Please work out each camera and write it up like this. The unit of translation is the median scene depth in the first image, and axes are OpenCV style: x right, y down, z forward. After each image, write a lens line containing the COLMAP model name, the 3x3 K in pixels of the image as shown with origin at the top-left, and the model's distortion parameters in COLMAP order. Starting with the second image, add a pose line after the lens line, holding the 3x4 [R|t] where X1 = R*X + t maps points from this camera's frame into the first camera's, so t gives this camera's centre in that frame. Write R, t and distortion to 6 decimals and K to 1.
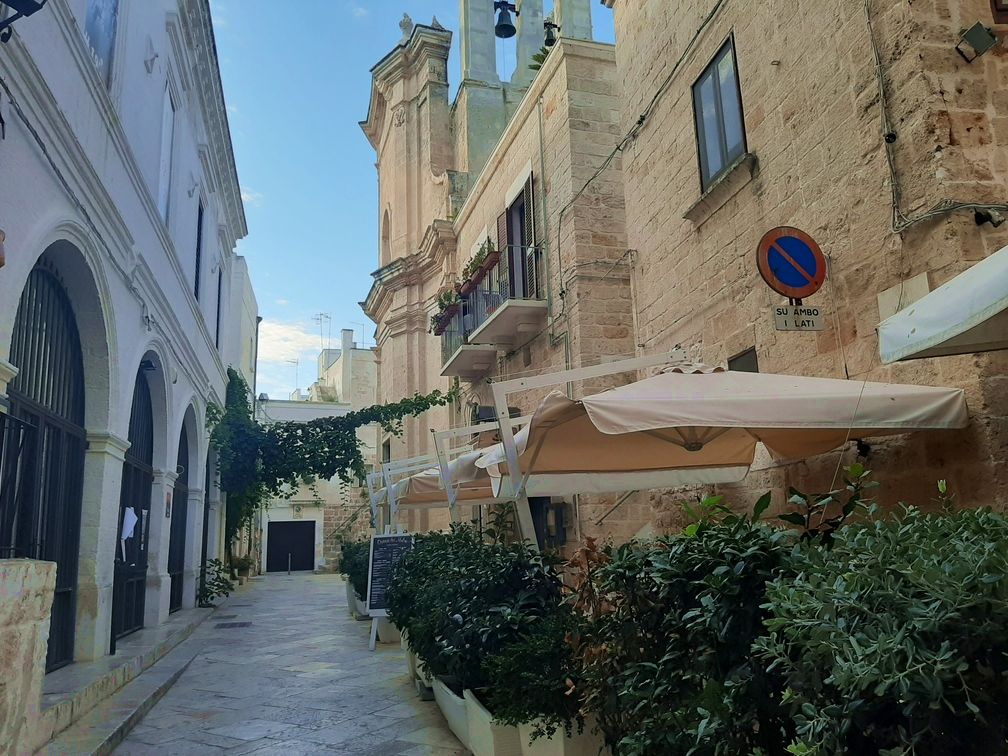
lens RADIAL K [[772.4, 0, 504.0], [0, 772.4, 378.0], [0, 0, 1]] dist [0.072286, -0.117548]
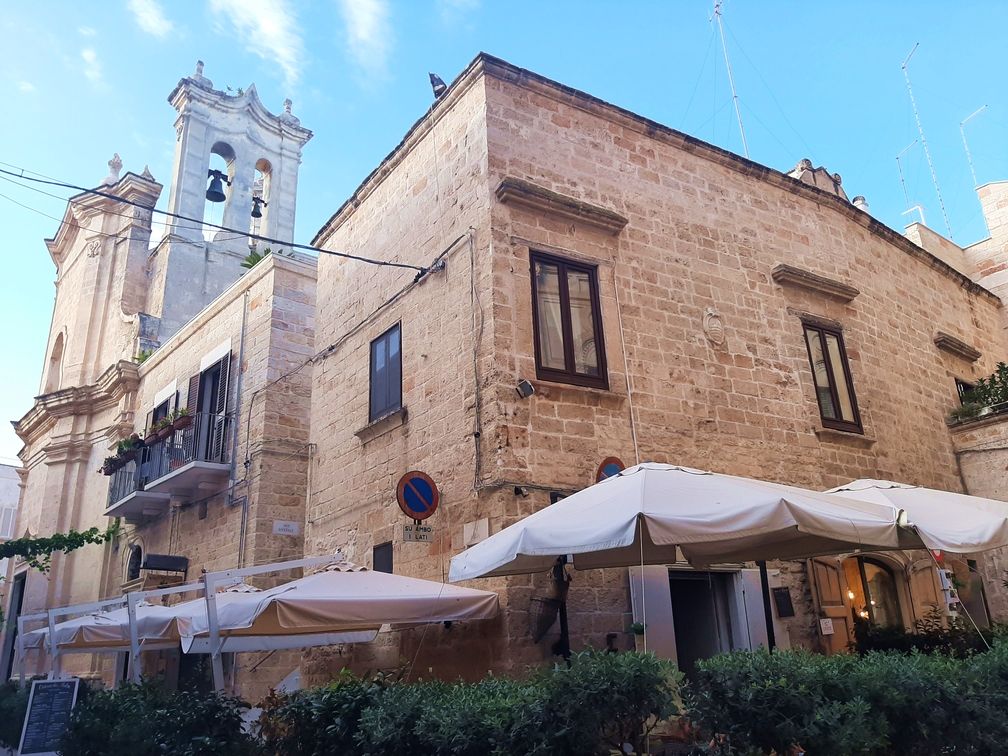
lens RADIAL K [[772.4, 0, 504.0], [0, 772.4, 378.0], [0, 0, 1]] dist [0.072286, -0.117548]
pose [[0.904373, 0.146380, 0.400853, -0.061897], [-0.080123, 0.980868, -0.177419, -0.056105], [-0.419155, 0.128335, 0.898799, -0.234861]]
